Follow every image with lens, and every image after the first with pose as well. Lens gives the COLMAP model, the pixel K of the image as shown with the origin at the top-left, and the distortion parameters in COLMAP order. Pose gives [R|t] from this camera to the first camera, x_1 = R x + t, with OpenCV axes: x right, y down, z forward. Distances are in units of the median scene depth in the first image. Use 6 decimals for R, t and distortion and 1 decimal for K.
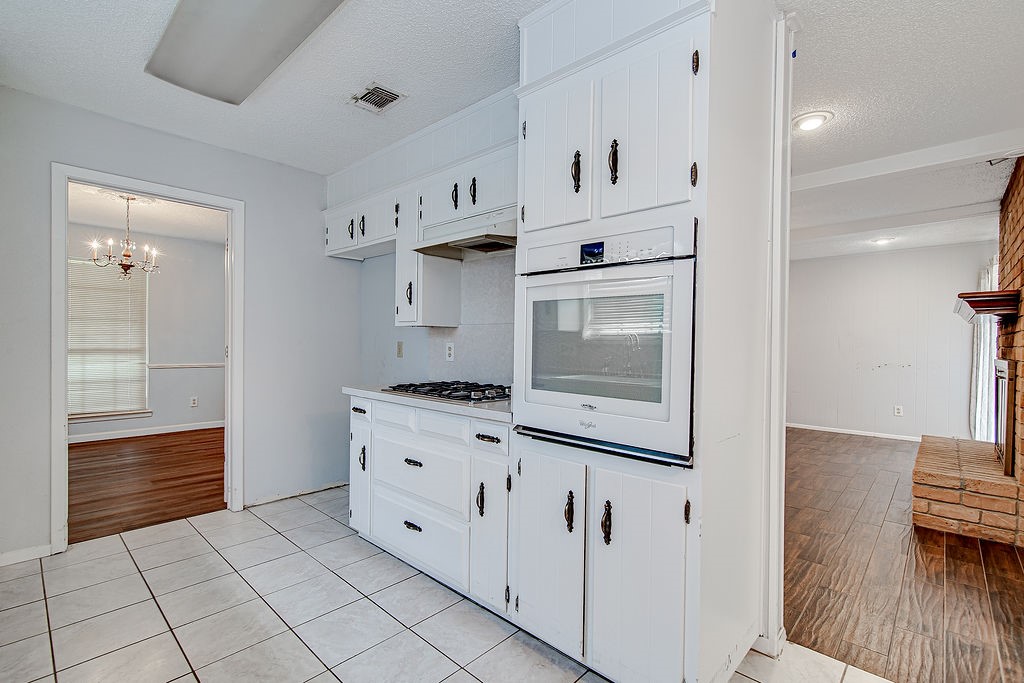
lens RADIAL K [[461.5, 0, 536.0], [0, 461.5, 349.8], [0, 0, 1]] dist [0.000398, 0.000112]
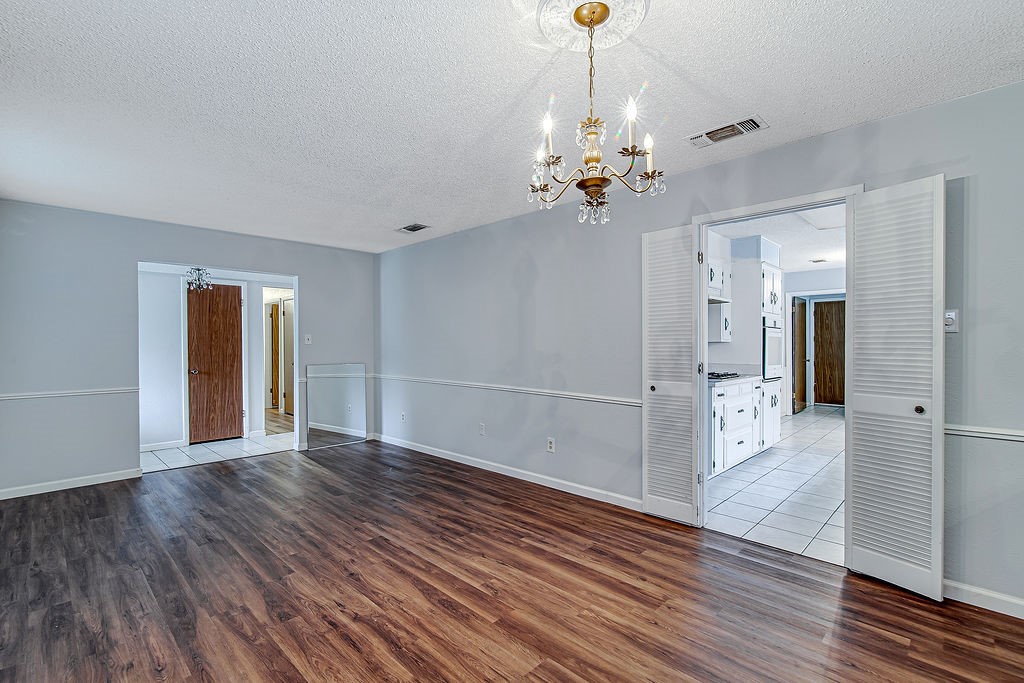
lens RADIAL K [[464.4, 0, 511.9], [0, 464.4, 345.9], [0, 0, 1]] dist [-0.000439, 0.000498]
pose [[0.052333, -0.019779, 0.998434, -1.000475], [0.013318, 0.999729, 0.019106, -0.038493], [-0.998541, 0.012297, 0.052583, 0.812111]]
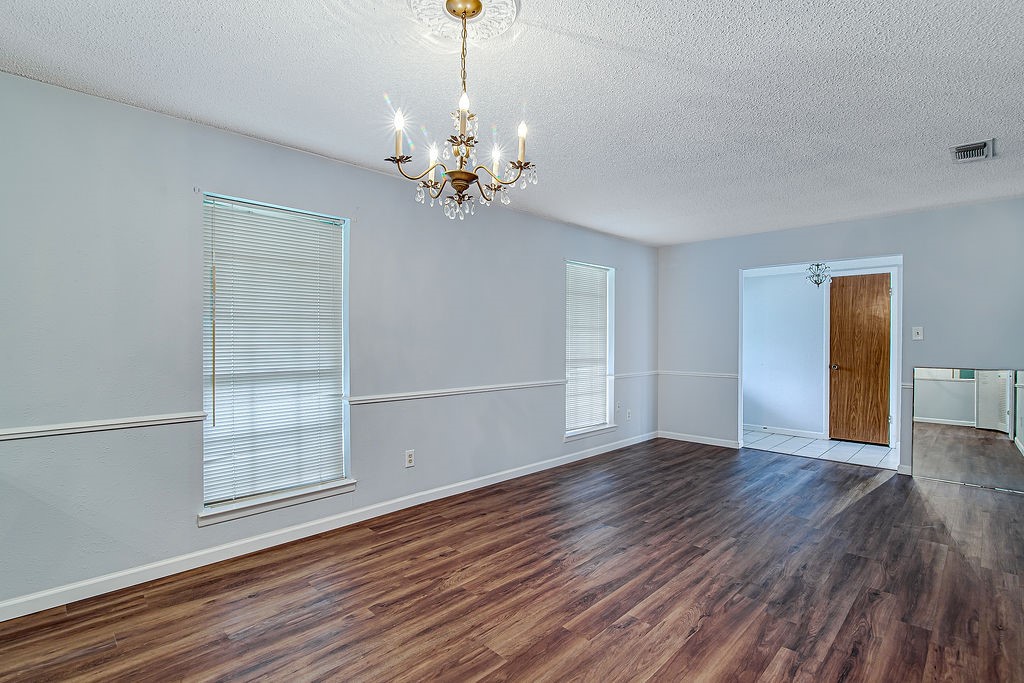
lens RADIAL K [[481.8, 0, 510.5], [0, 481.8, 335.2], [0, 0, 1]] dist [-0.016777, 0.000495]
pose [[0.997879, -0.014800, -0.063395, -0.633742], [0.013714, 0.999752, -0.017530, -0.031855], [0.063638, 0.016624, 0.997835, 0.454984]]
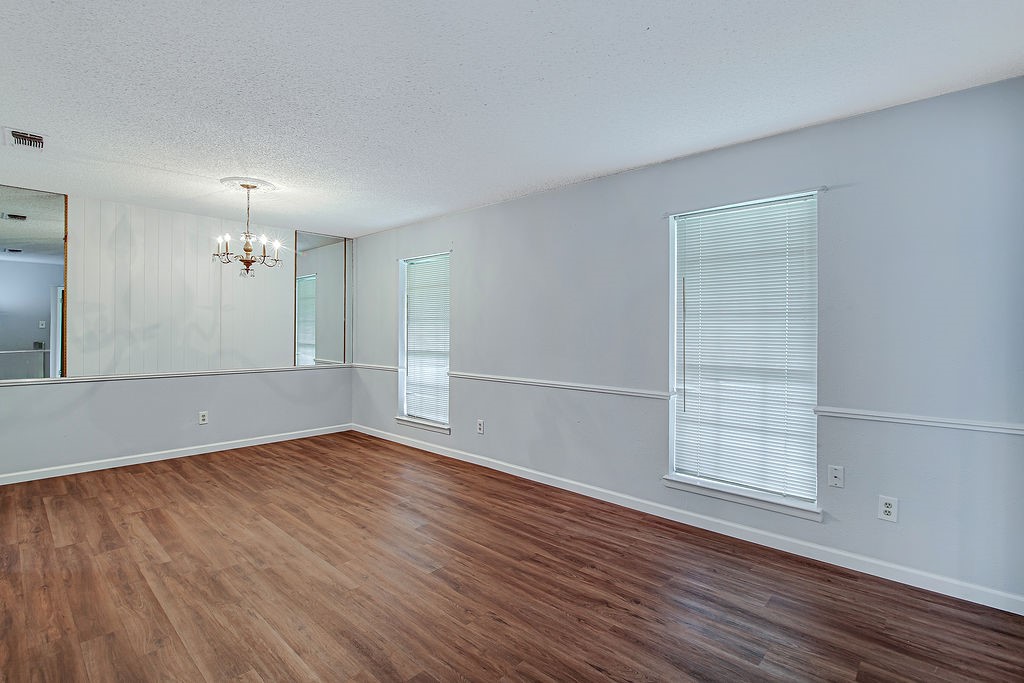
lens RADIAL K [[481.8, 0, 510.5], [0, 481.8, 335.2], [0, 0, 1]] dist [-0.016777, 0.000495]
pose [[-0.024849, -0.009777, -0.999643, 0.024015], [-0.013948, 0.999858, -0.009433, -0.027115], [0.999594, 0.013708, -0.024982, 1.187614]]
